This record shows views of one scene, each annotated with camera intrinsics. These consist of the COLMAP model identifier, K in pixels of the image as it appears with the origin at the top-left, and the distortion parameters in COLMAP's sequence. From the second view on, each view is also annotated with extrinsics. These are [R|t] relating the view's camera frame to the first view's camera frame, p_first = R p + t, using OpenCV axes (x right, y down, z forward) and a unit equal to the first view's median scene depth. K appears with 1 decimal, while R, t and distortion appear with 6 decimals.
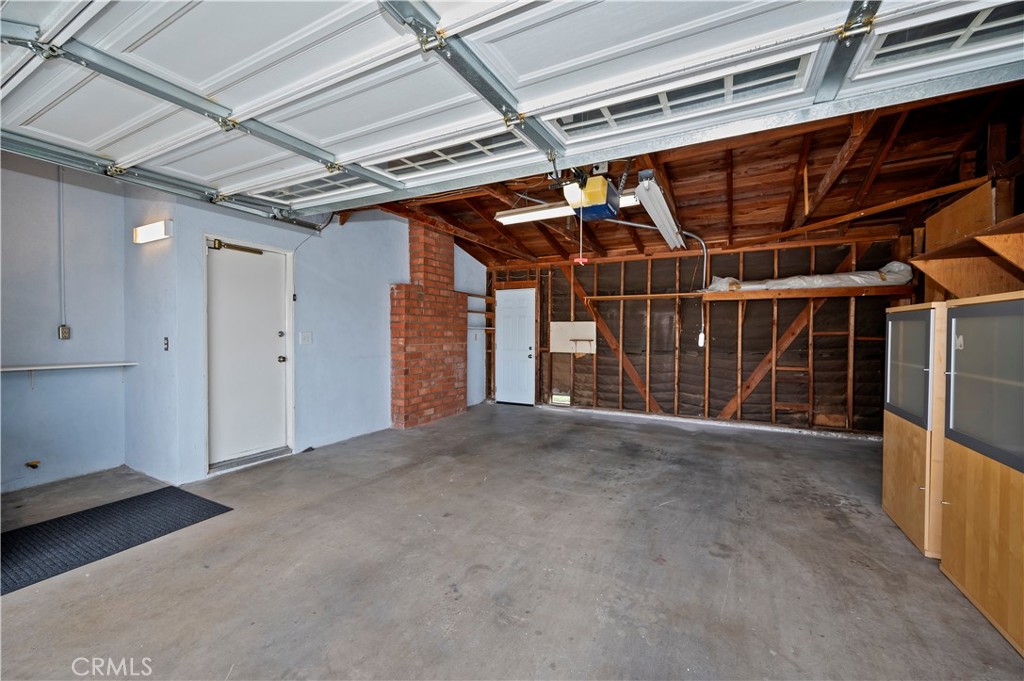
lens RADIAL K [[411.0, 0, 513.4], [0, 411.0, 340.2], [0, 0, 1]] dist [-0.002680, 0.000954]
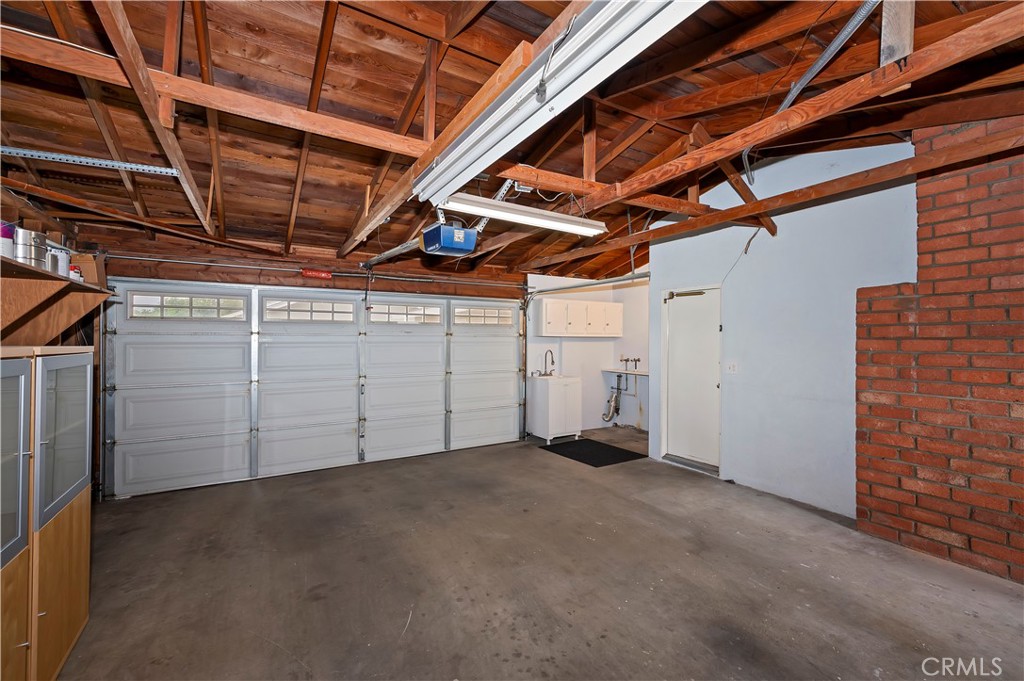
lens RADIAL K [[423.8, 0, 515.6], [0, 423.8, 339.8], [0, 0, 1]] dist [-0.002846, -0.000094]
pose [[-0.516686, -0.009672, -0.856120, 0.746088], [-0.017853, 0.999840, -0.000521, -0.073646], [0.855989, 0.015015, -0.516776, 1.260795]]
